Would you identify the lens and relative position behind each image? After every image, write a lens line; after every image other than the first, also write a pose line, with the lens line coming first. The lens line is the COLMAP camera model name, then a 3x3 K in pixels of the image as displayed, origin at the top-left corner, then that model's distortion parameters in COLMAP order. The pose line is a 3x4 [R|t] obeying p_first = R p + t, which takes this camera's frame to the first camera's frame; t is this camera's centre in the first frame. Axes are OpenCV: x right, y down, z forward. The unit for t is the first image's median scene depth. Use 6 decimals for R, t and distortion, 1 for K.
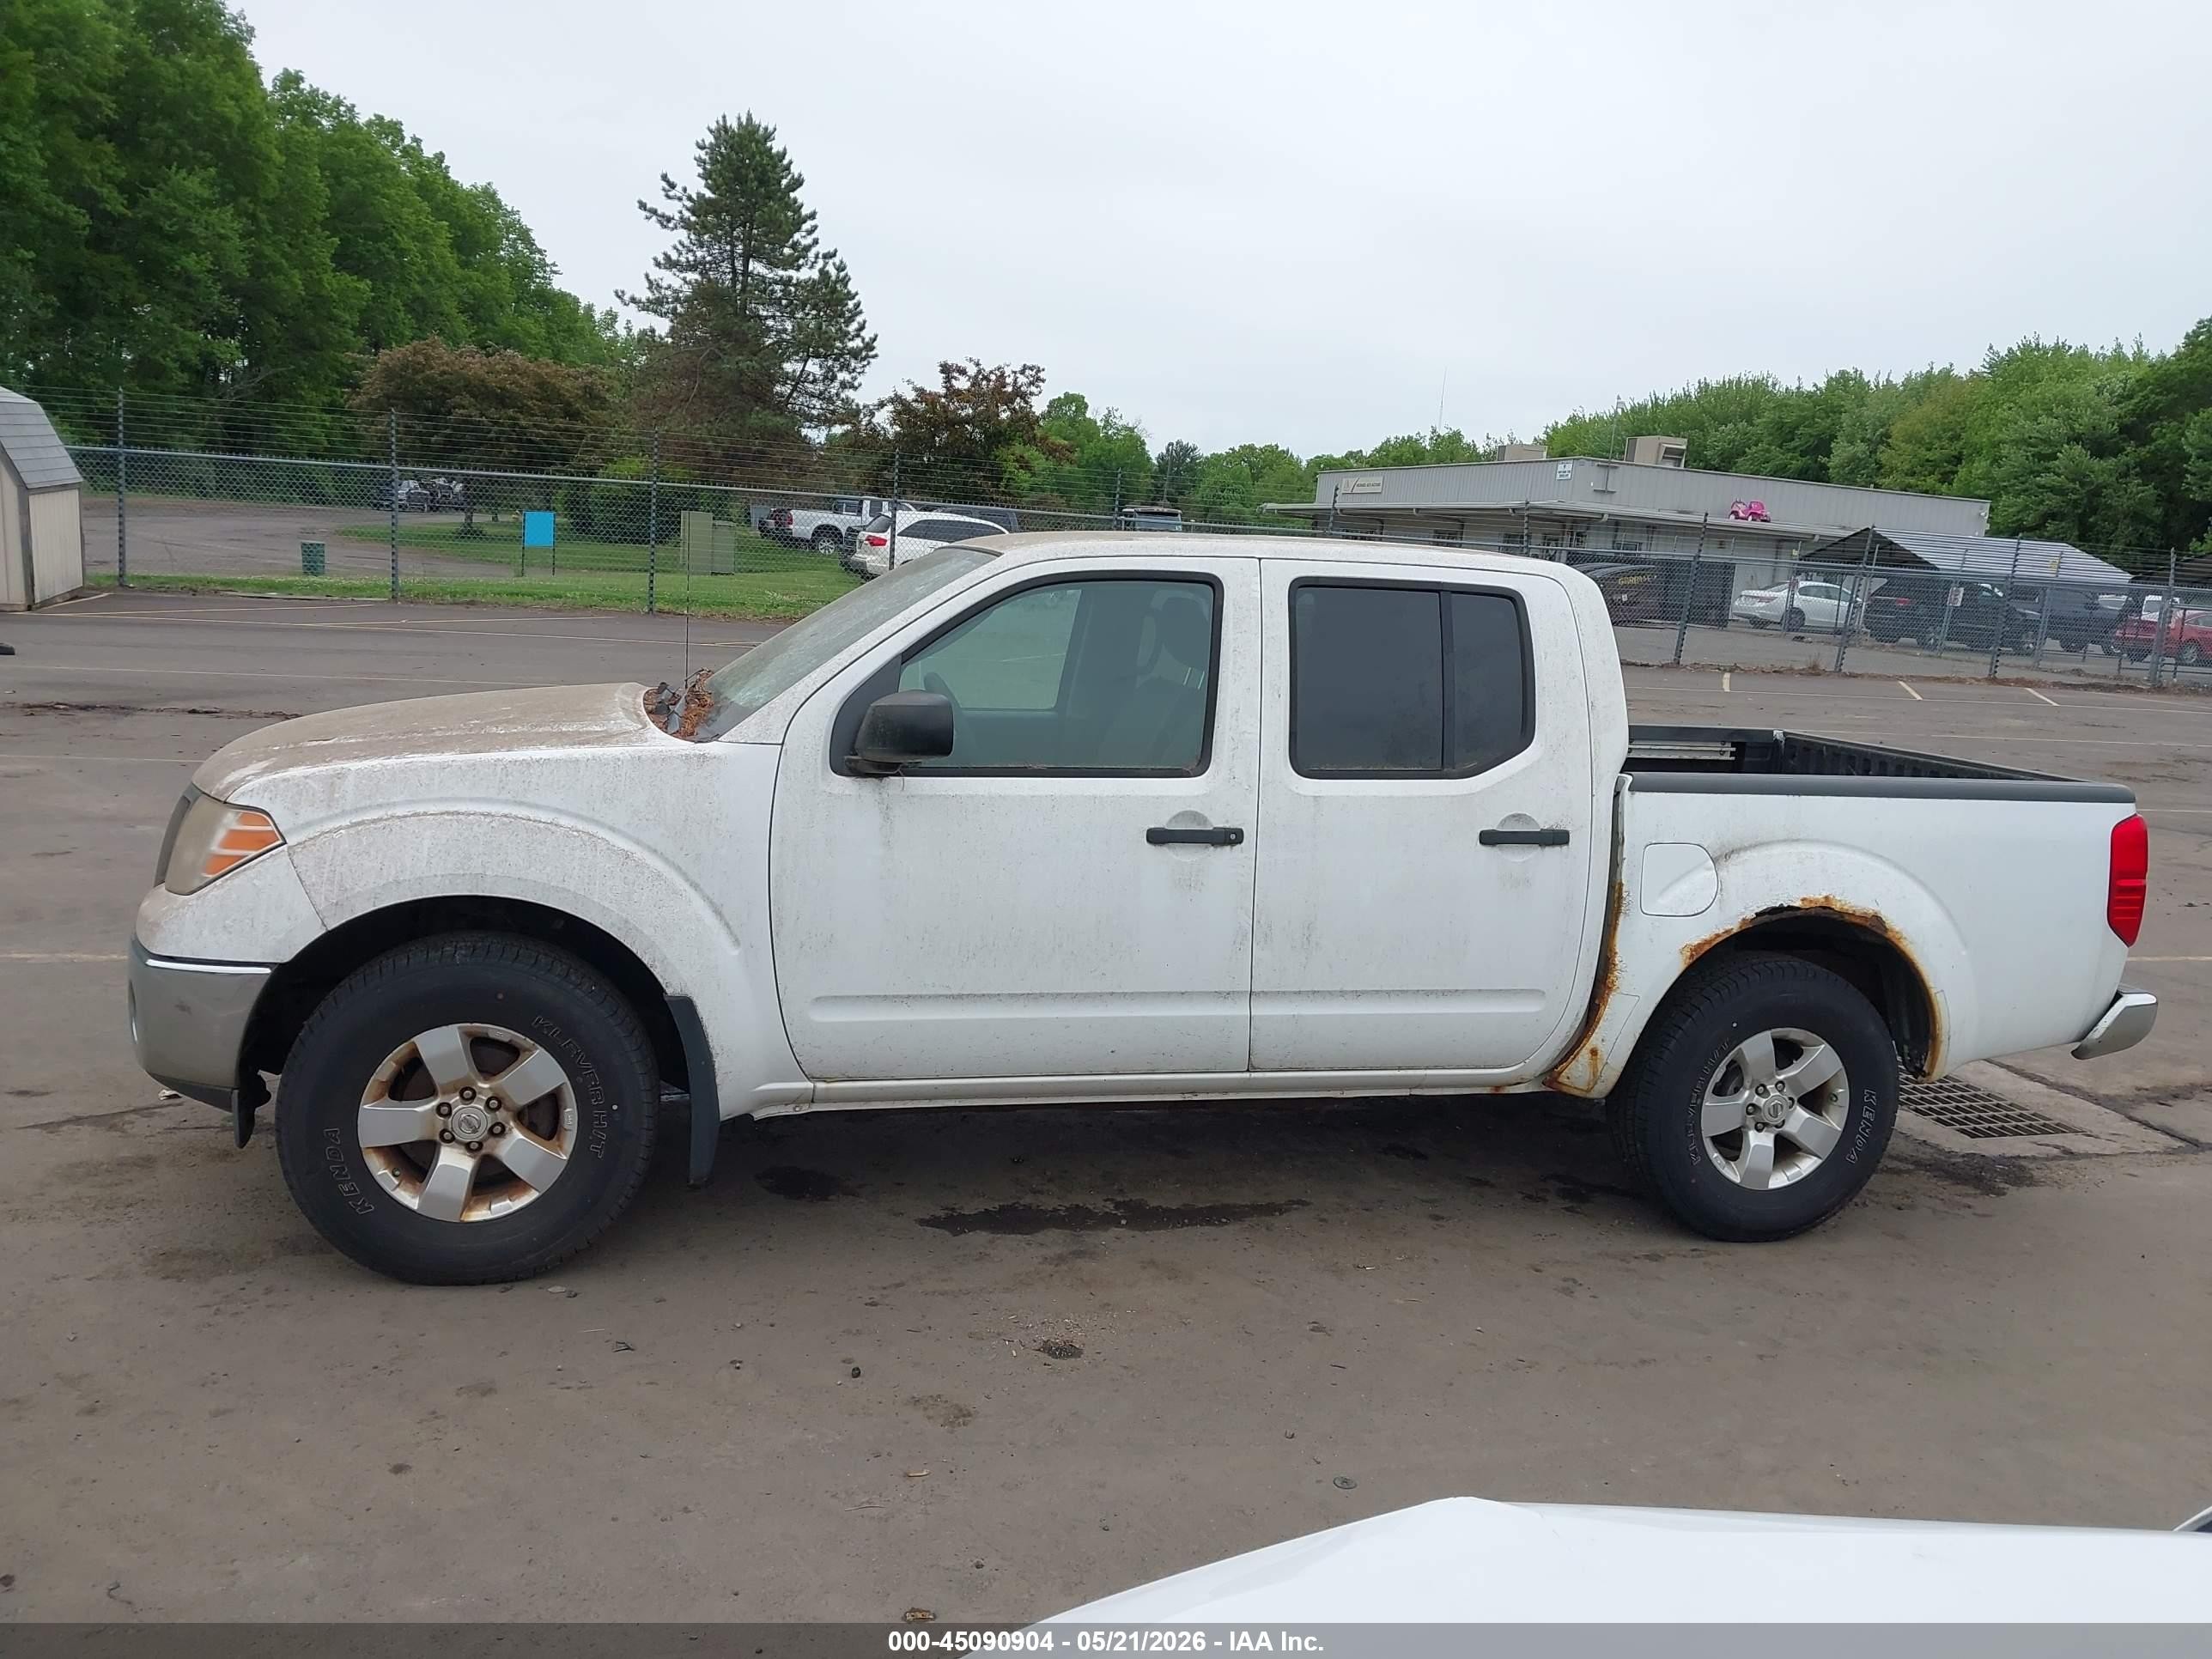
lens RADIAL K [[1773.5, 0, 1060.5], [0, 1773.5, 857.4], [0, 0, 1]] dist [0.030438, -0.045195]
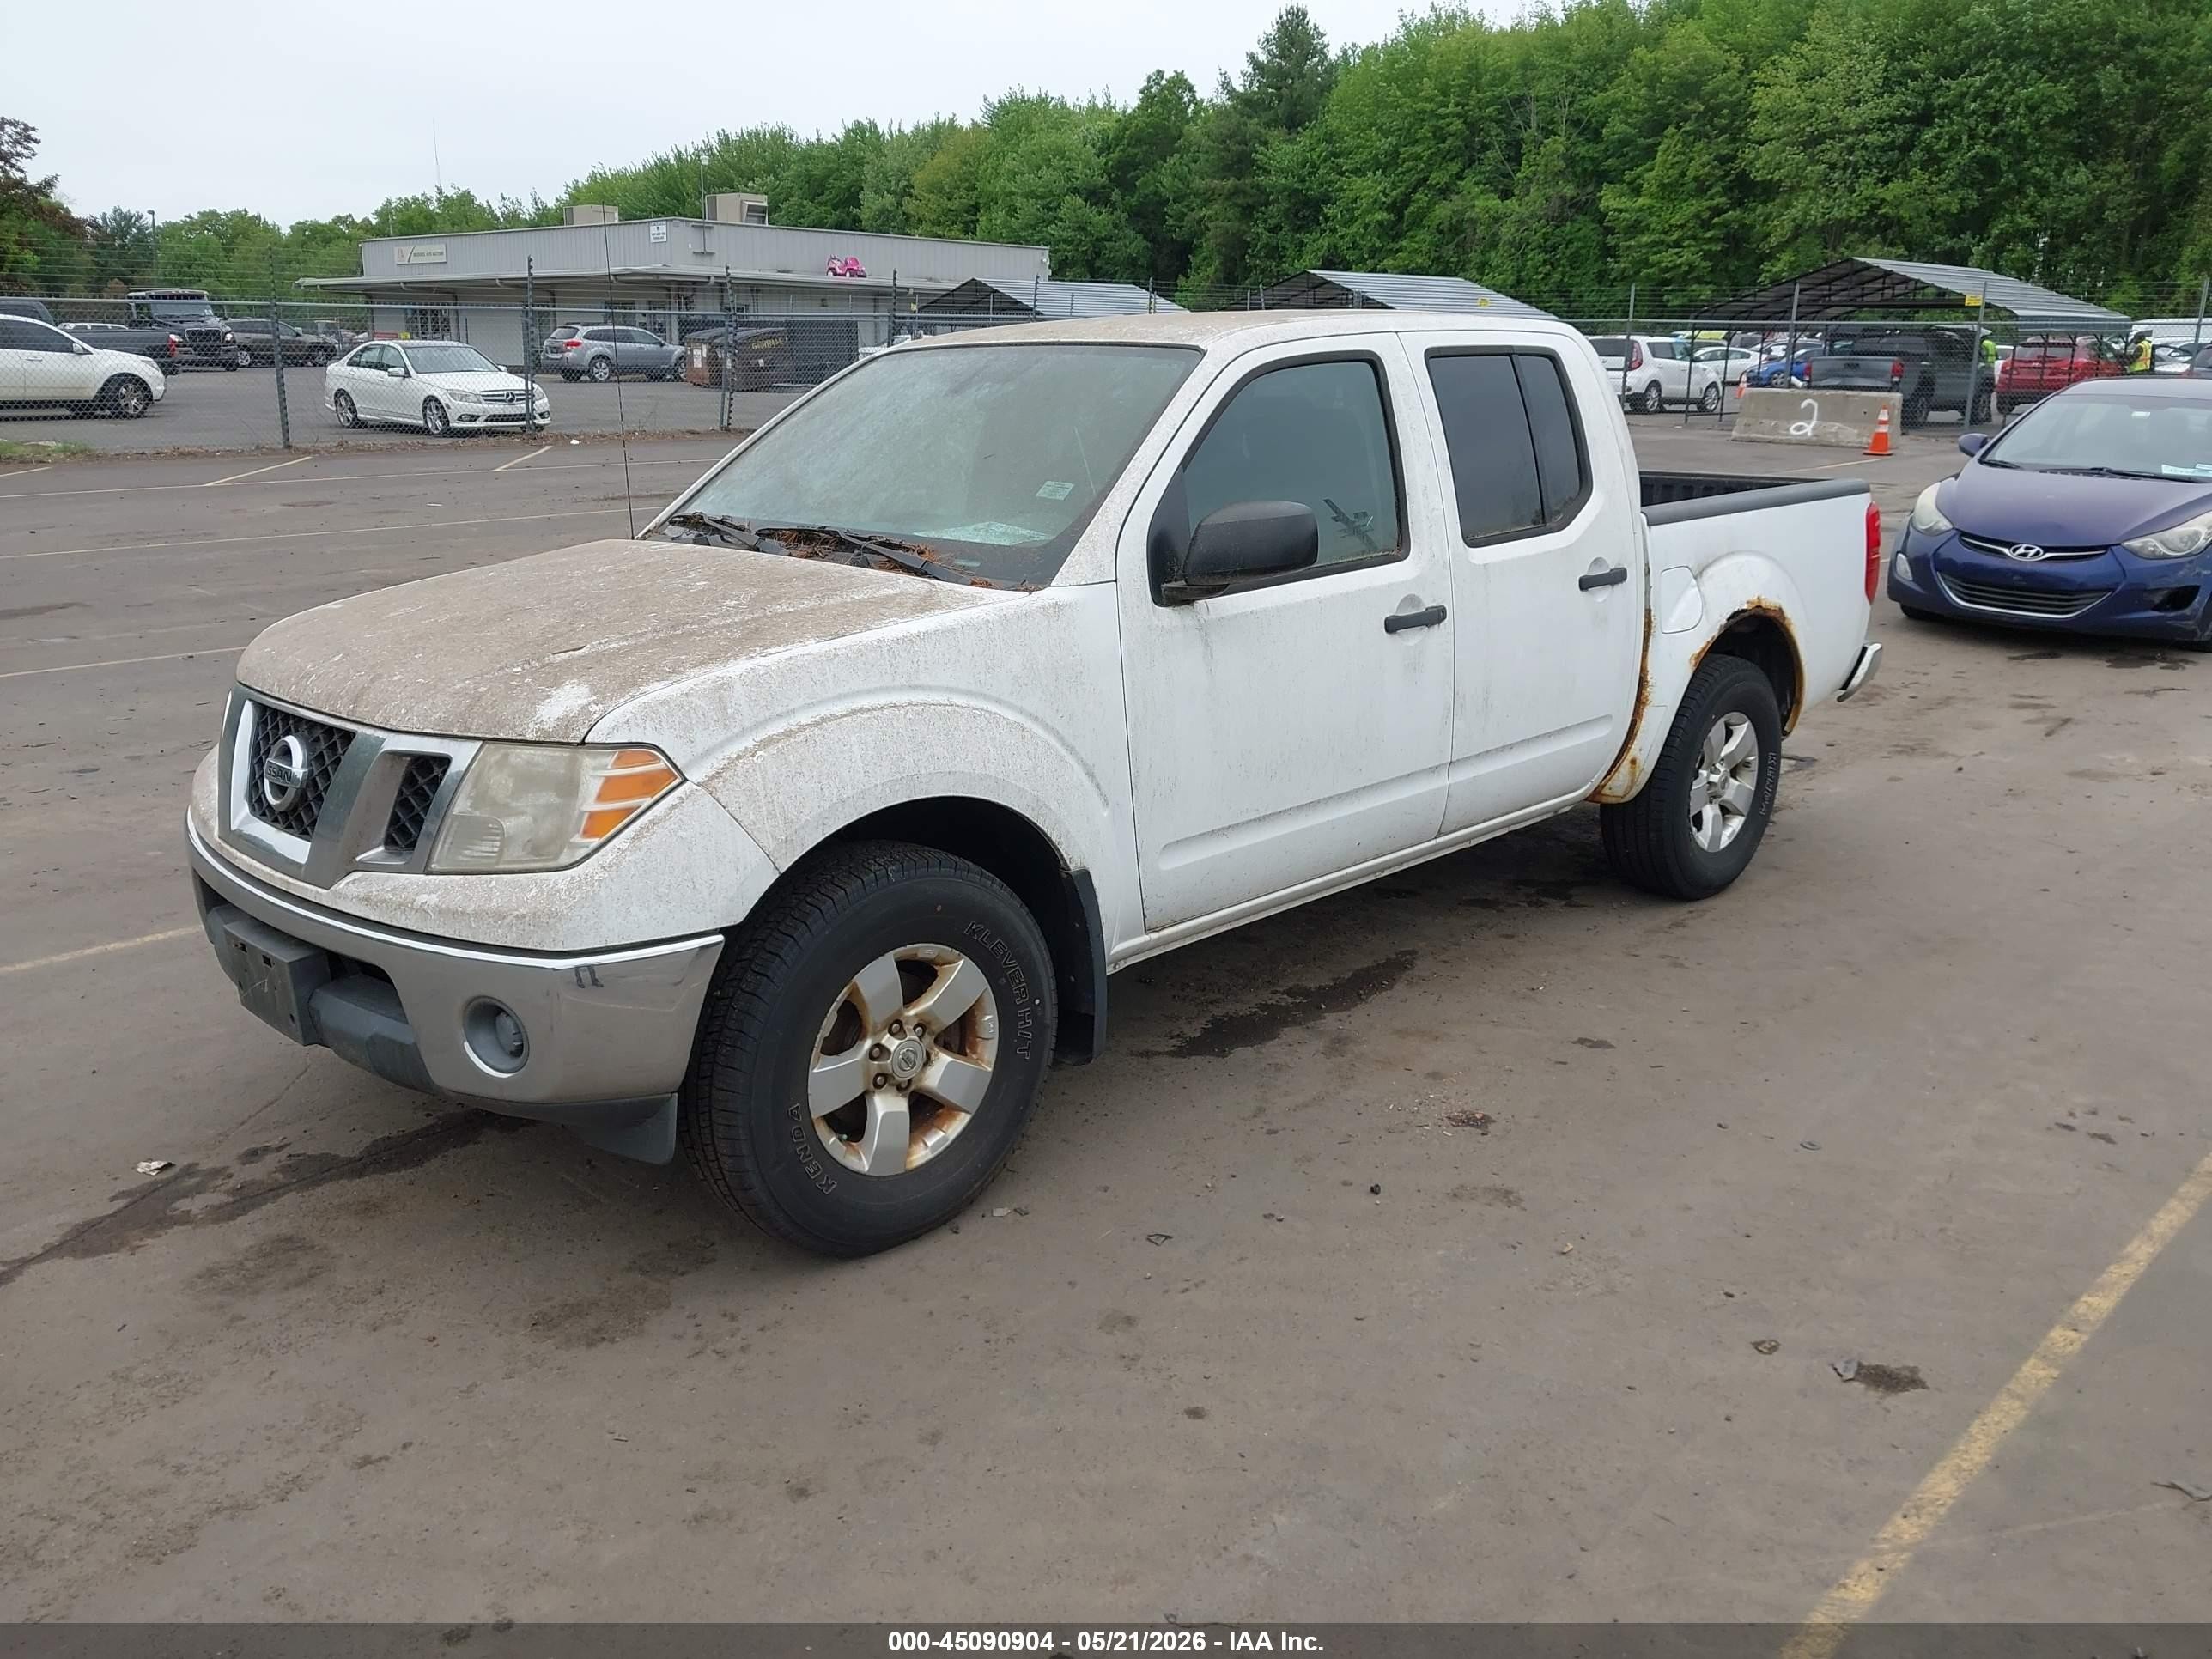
lens RADIAL K [[1817.0, 0, 1106.0], [0, 1817.0, 829.5], [0, 0, 1]] dist [0.017175, -0.006806]
pose [[0.848541, -0.197518, 0.490882, -0.545890], [0.145662, 0.979068, 0.142160, -0.060785], [-0.508686, -0.049125, 0.859550, 0.156647]]
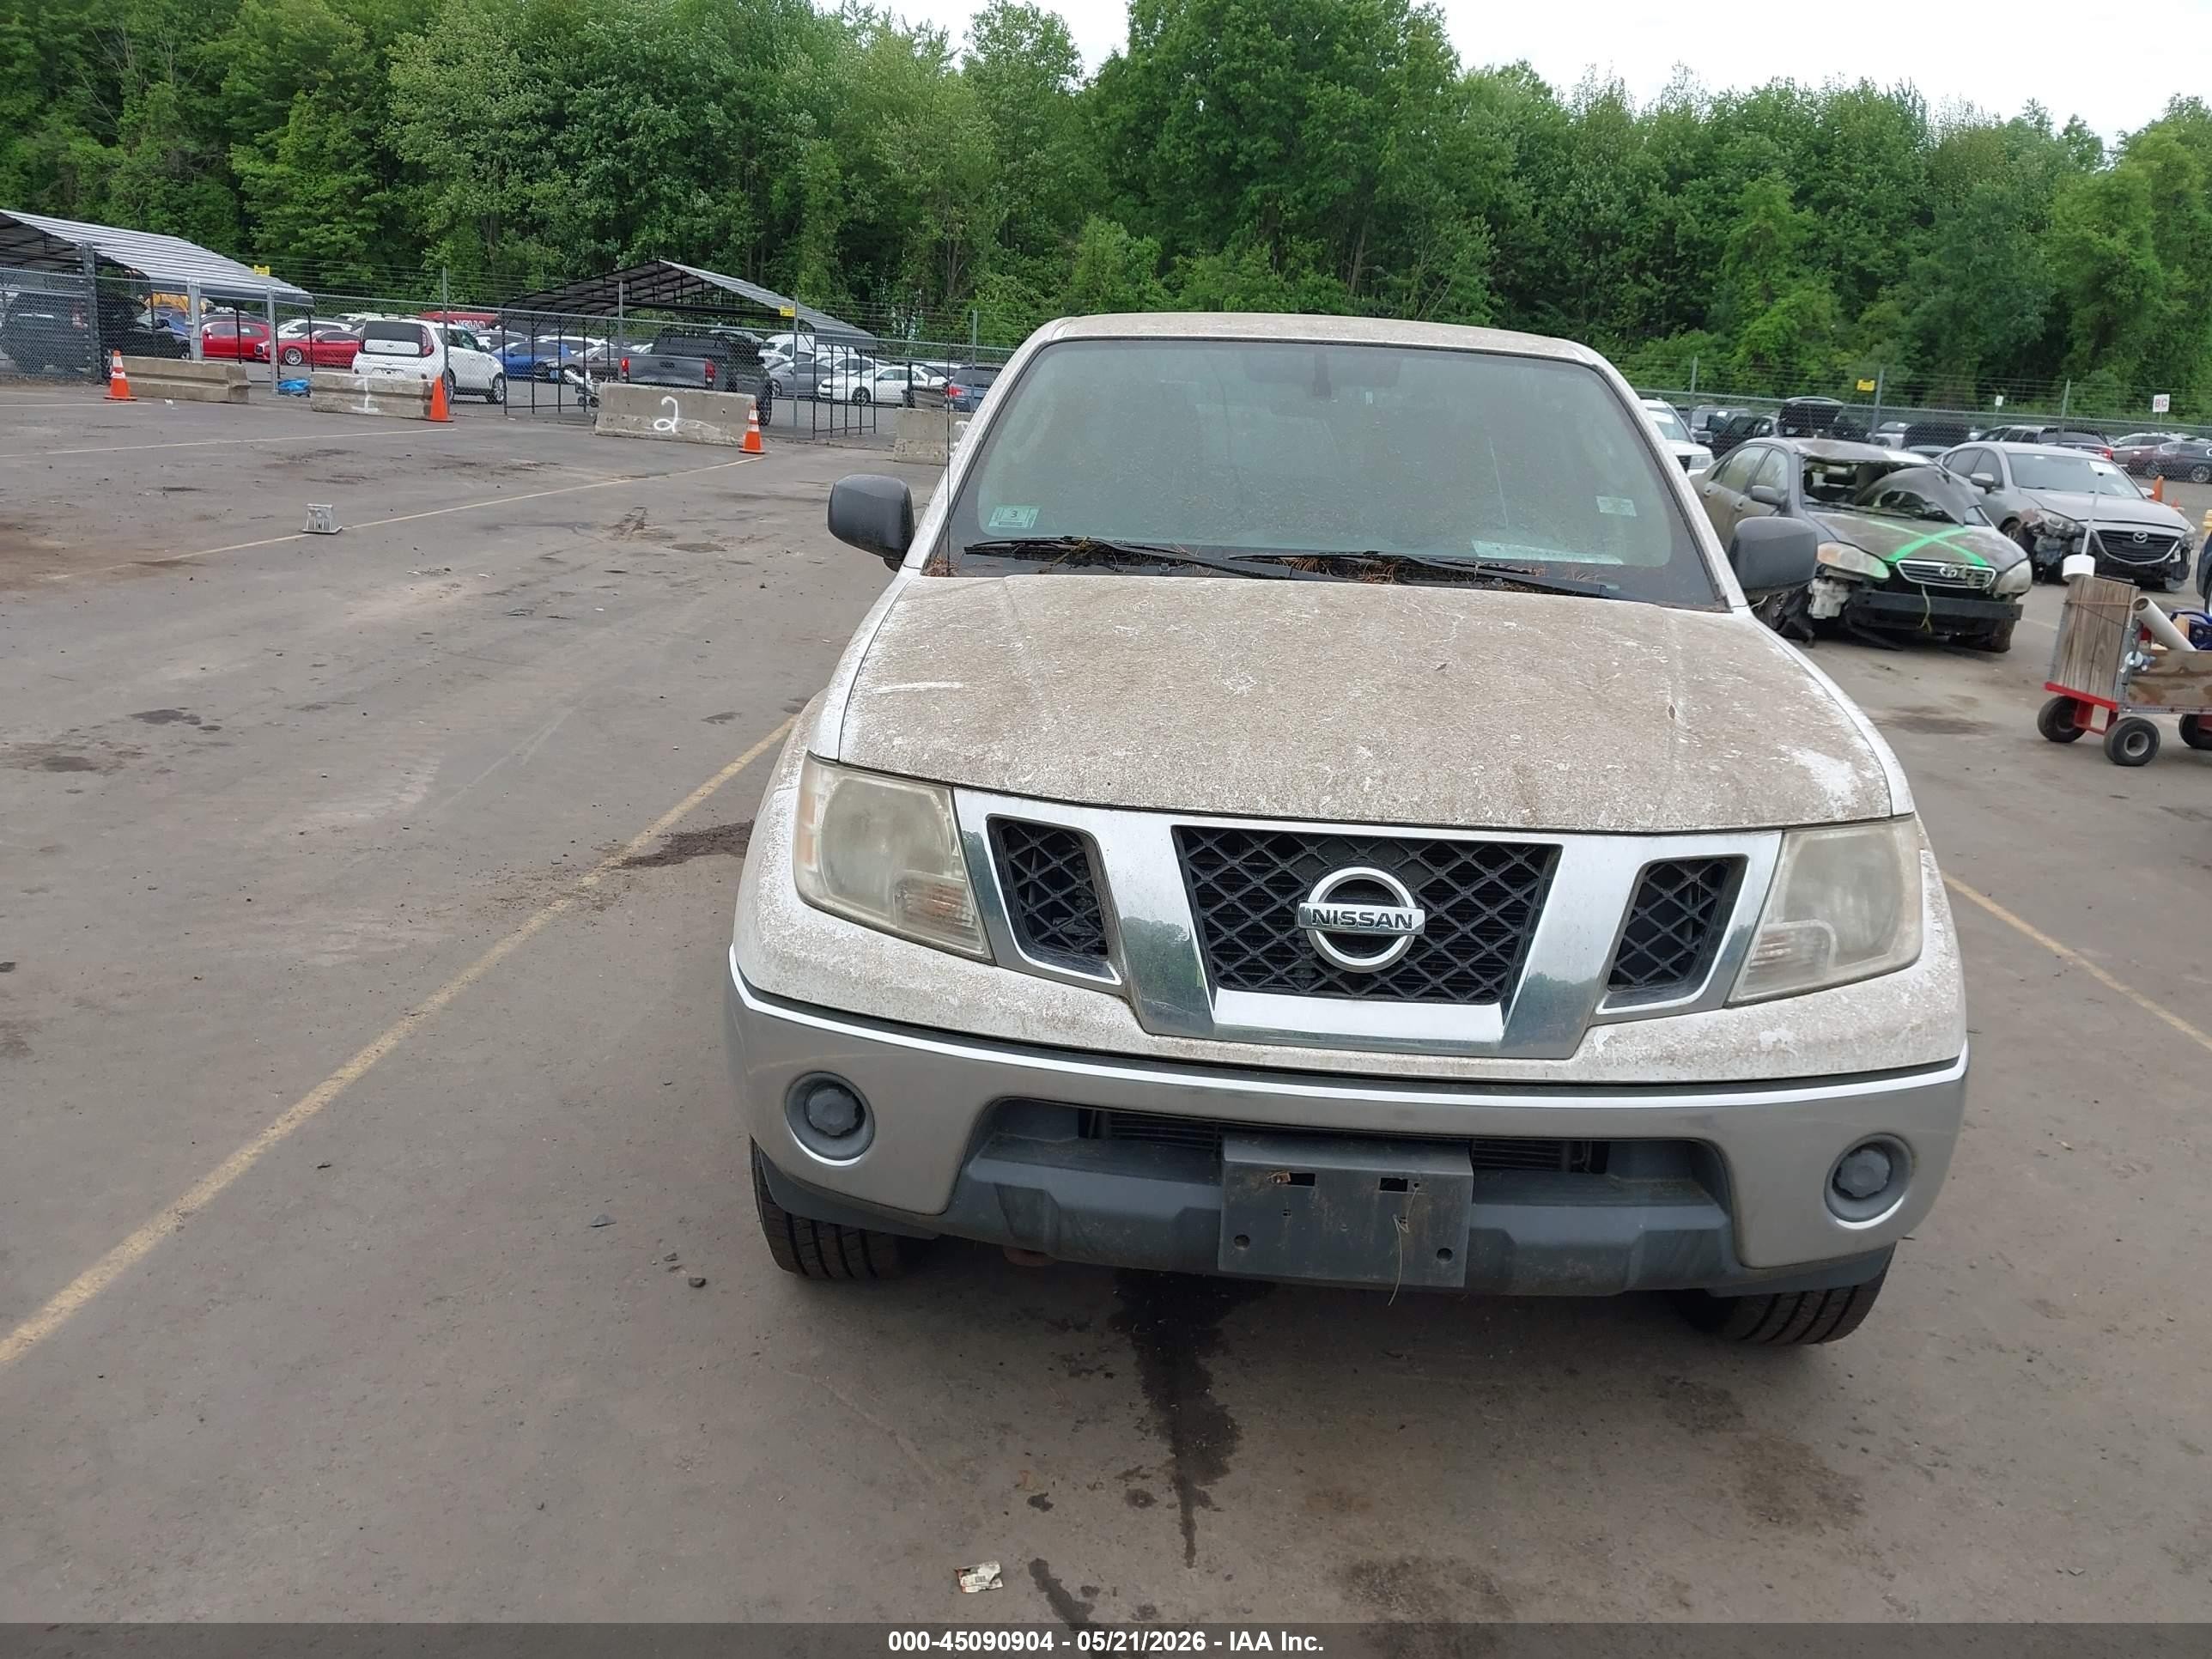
lens RADIAL K [[1817.0, 0, 1106.0], [0, 1817.0, 829.5], [0, 0, 1]] dist [0.017175, -0.006806]
pose [[0.234878, -0.281263, 0.930442, -0.951385], [0.124328, 0.958052, 0.258224, -0.194215], [-0.964041, 0.055029, 0.259994, 0.892756]]
